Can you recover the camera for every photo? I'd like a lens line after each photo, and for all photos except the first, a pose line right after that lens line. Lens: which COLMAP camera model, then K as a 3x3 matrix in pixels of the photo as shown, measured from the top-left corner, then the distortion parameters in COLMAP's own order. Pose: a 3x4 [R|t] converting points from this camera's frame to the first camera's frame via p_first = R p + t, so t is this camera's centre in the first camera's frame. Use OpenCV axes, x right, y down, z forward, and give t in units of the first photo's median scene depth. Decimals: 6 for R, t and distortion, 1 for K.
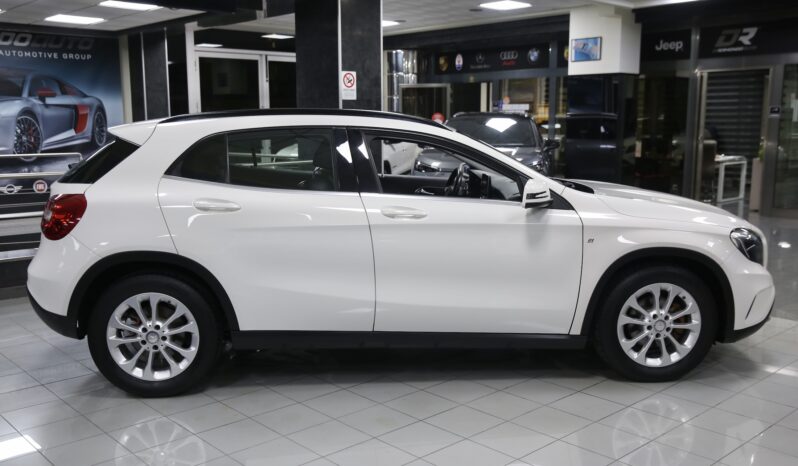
lens RADIAL K [[744.3, 0, 411.6], [0, 744.3, 251.3], [0, 0, 1]] dist [-0.001067, 0.000000]
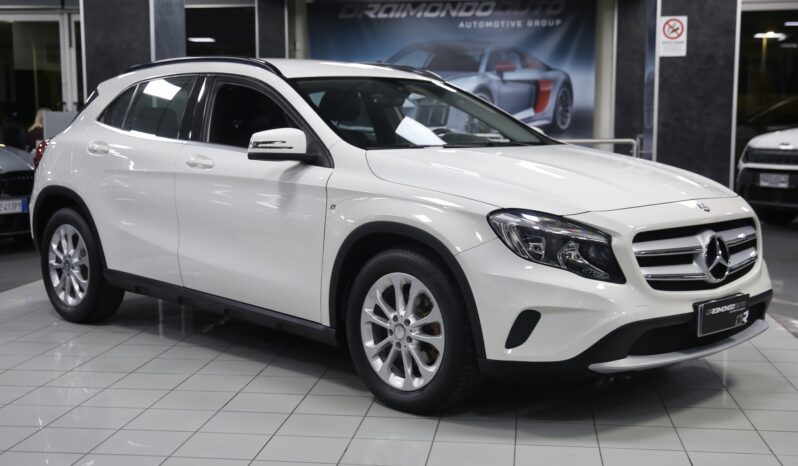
lens RADIAL K [[1066.7, 0, 397.2], [0, 1066.7, 236.2], [0, 0, 1]] dist [0.079129, 0.000000]
pose [[0.637951, 0.085266, -0.765342, 0.548314], [-0.134107, 0.990966, -0.001382, 0.004351], [0.758310, 0.103519, 0.643622, 0.153793]]
